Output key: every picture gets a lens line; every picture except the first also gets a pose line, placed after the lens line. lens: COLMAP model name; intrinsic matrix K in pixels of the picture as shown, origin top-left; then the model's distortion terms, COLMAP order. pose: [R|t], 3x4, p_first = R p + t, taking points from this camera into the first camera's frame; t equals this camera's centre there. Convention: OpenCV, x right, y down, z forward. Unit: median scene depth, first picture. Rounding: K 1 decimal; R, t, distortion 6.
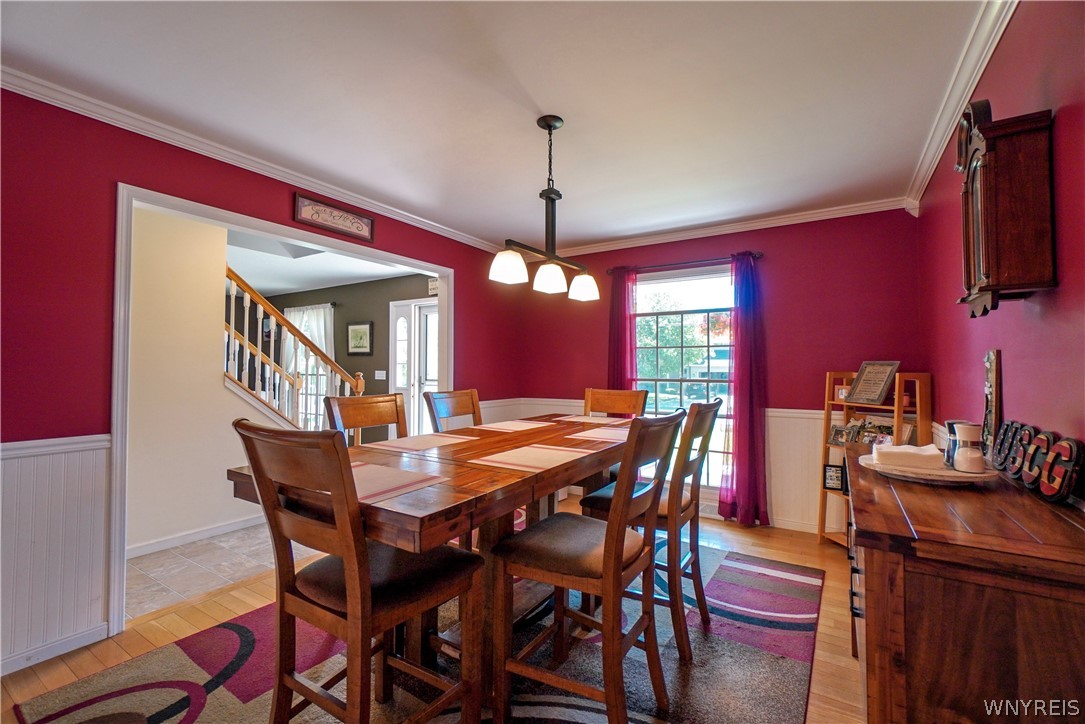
lens RADIAL K [[465.1, 0, 537.8], [0, 465.1, 358.3], [0, 0, 1]] dist [-0.006896, 0.003389]
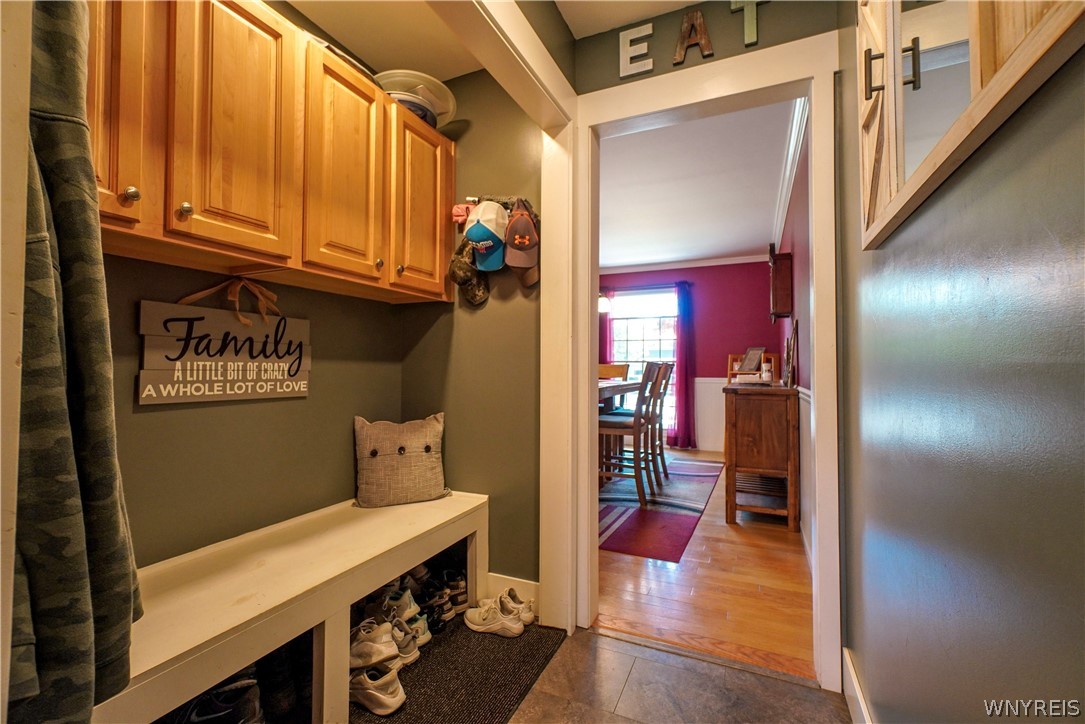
lens RADIAL K [[465.1, 0, 545.9], [0, 465.1, 361.3], [0, 0, 1]] dist [-0.006896, 0.003389]
pose [[0.988727, 0.005512, 0.149626, -0.278660], [-0.006542, 0.999958, 0.006396, 0.043682], [-0.149584, -0.007303, 0.988722, -0.549812]]
